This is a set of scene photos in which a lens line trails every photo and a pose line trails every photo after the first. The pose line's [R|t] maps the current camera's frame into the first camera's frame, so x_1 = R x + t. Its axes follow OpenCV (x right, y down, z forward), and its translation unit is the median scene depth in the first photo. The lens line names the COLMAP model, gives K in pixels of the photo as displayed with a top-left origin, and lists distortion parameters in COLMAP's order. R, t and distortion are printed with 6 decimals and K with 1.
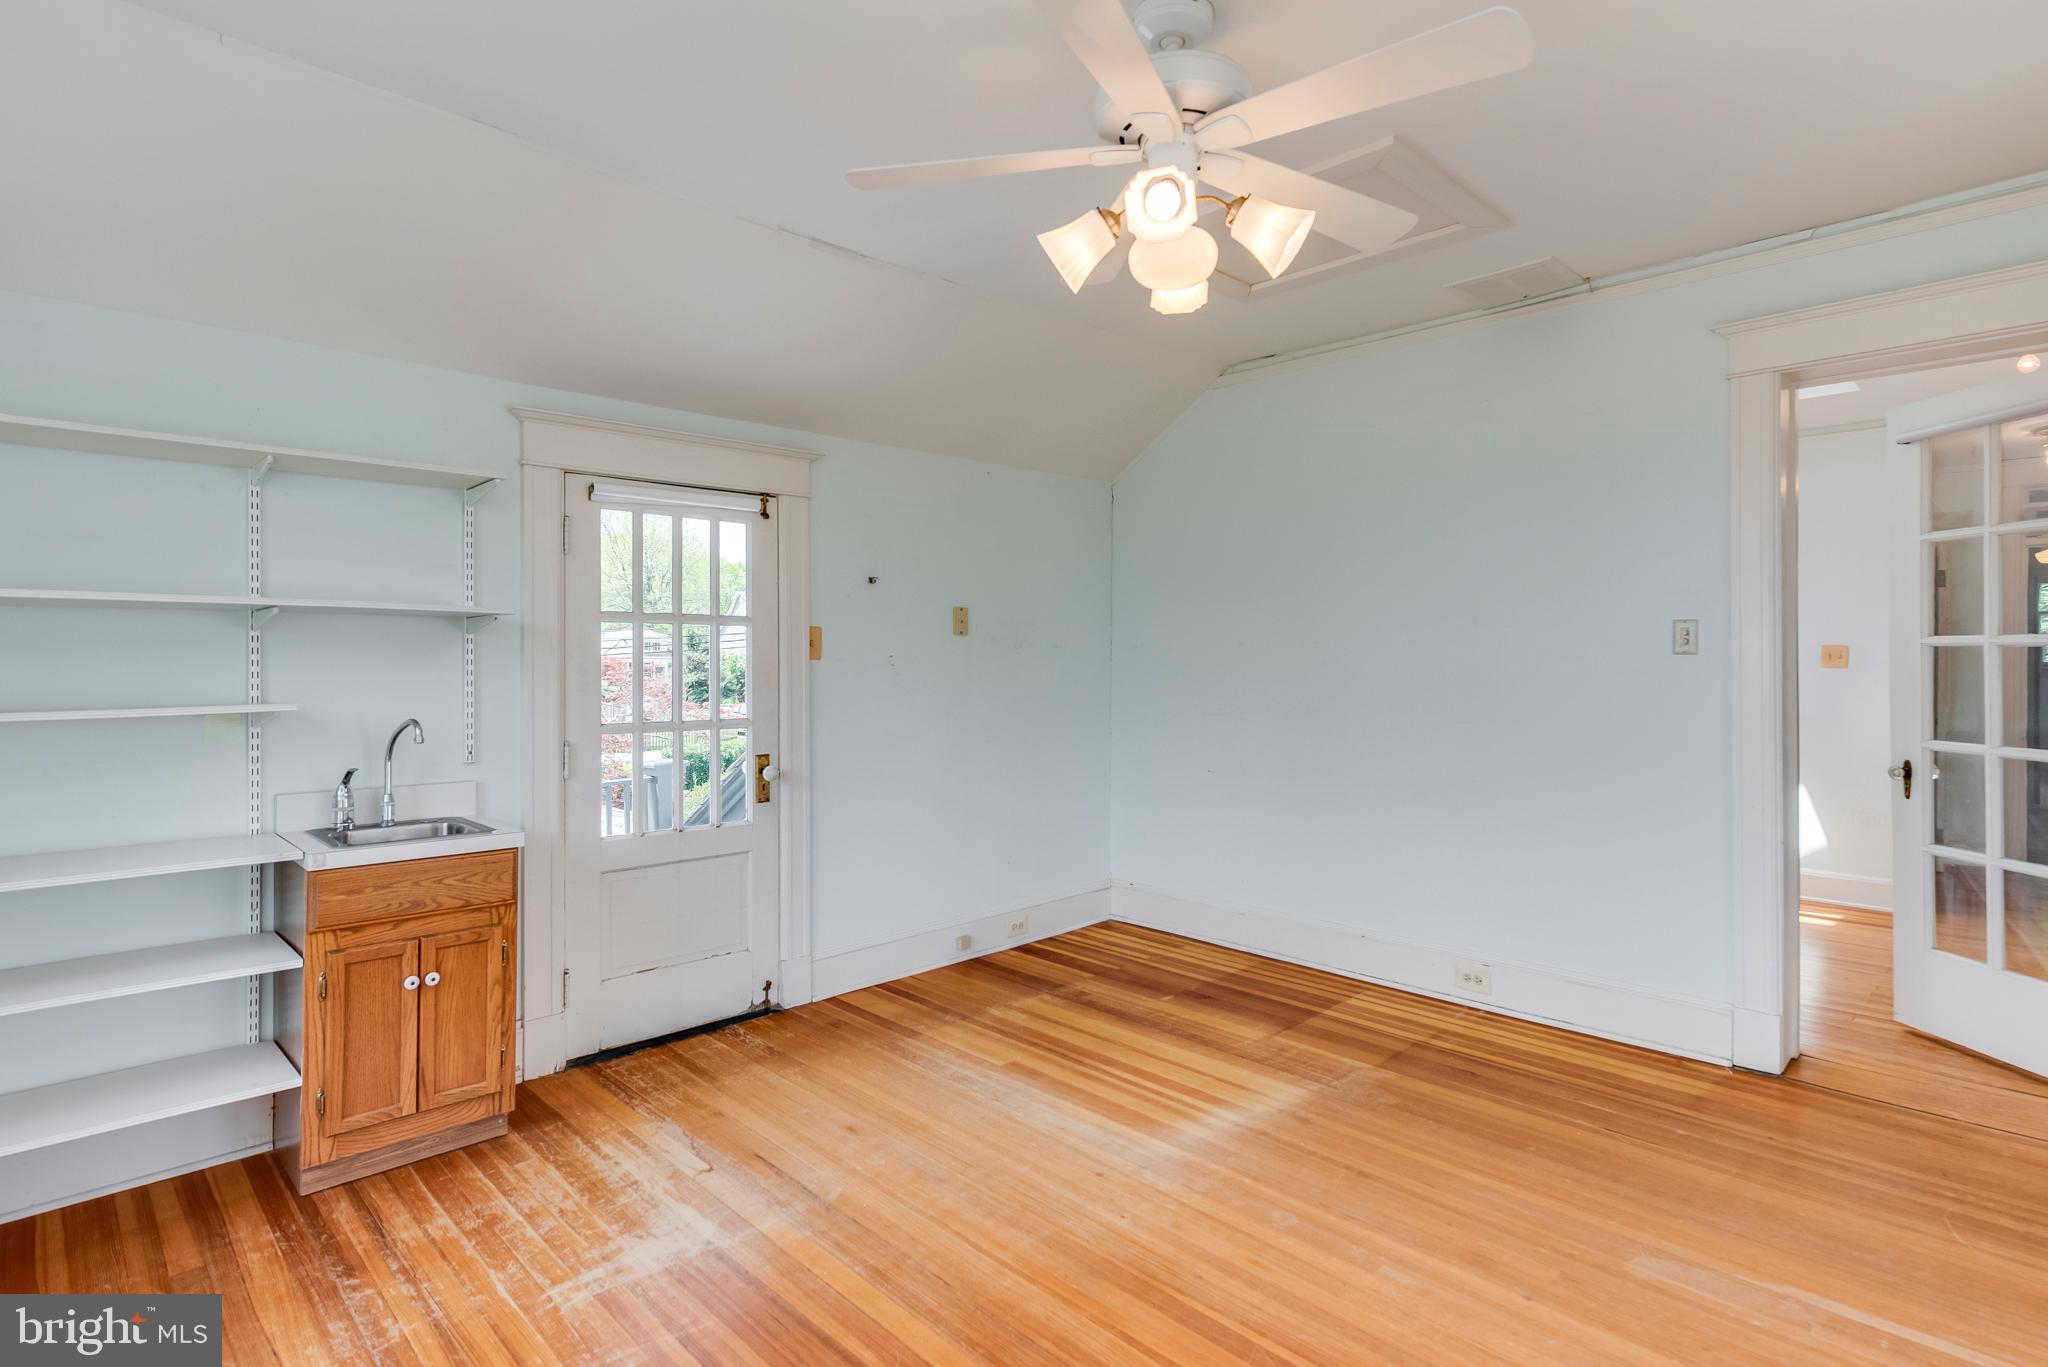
lens RADIAL K [[1026.3, 0, 1025.6], [0, 1026.3, 666.7], [0, 0, 1]] dist [0.004825, 0.000855]
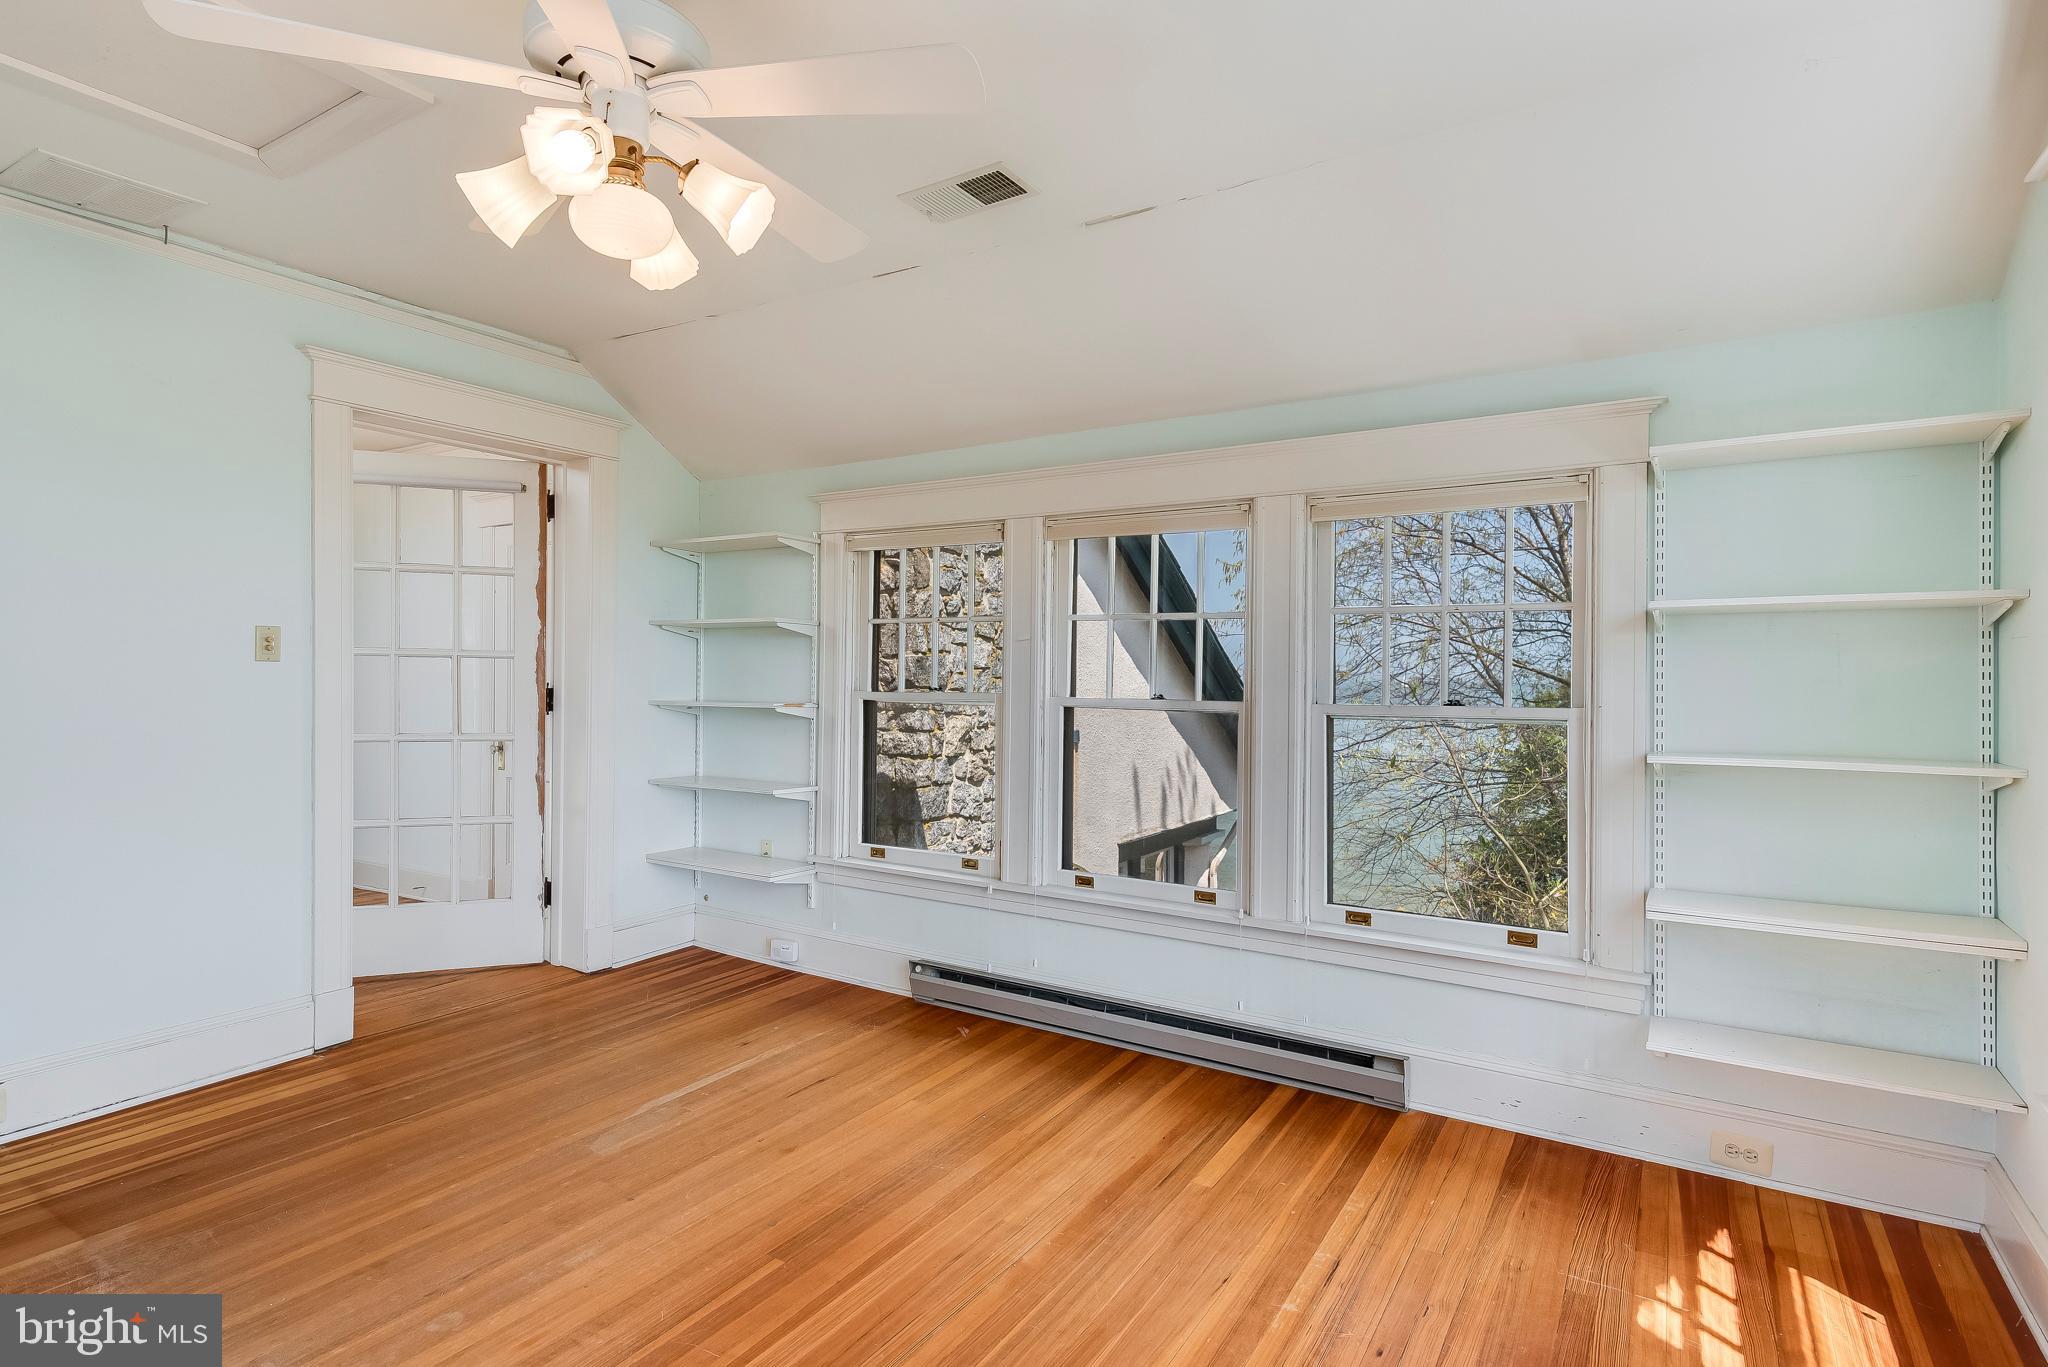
lens RADIAL K [[1036.6, 0, 1024.8], [0, 1036.6, 676.1], [0, 0, 1]] dist [0.001418, 0.000029]
pose [[-0.239679, -0.007495, 0.970823, -0.549925], [0.001346, 0.999967, 0.008052, -0.004994], [-0.970851, 0.003237, -0.239661, 0.582763]]
